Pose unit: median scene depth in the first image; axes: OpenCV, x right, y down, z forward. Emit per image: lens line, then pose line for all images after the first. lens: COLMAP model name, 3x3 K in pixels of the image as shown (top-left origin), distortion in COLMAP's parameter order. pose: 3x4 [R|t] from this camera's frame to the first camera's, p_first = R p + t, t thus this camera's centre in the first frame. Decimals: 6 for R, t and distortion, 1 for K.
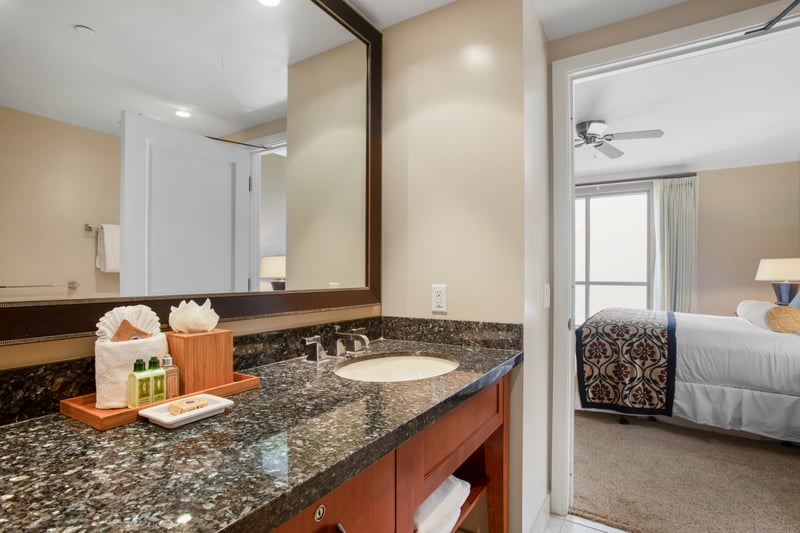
lens RADIAL K [[400.0, 0, 399.5], [0, 400.0, 274.3], [0, 0, 1]] dist [0.000355, 0.000033]
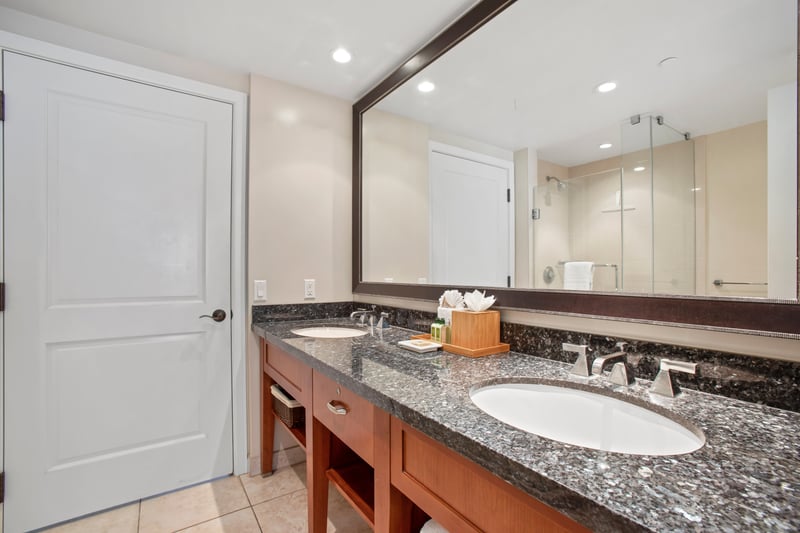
lens RADIAL K [[368.4, 0, 400.0], [0, 368.4, 266.5], [0, 0, 1]] dist [-0.000449, -0.000036]
pose [[-0.396061, -0.018680, -0.918034, 1.065358], [0.004291, 0.999744, -0.022193, 0.003950], [0.918214, -0.012729, -0.395880, 1.537819]]
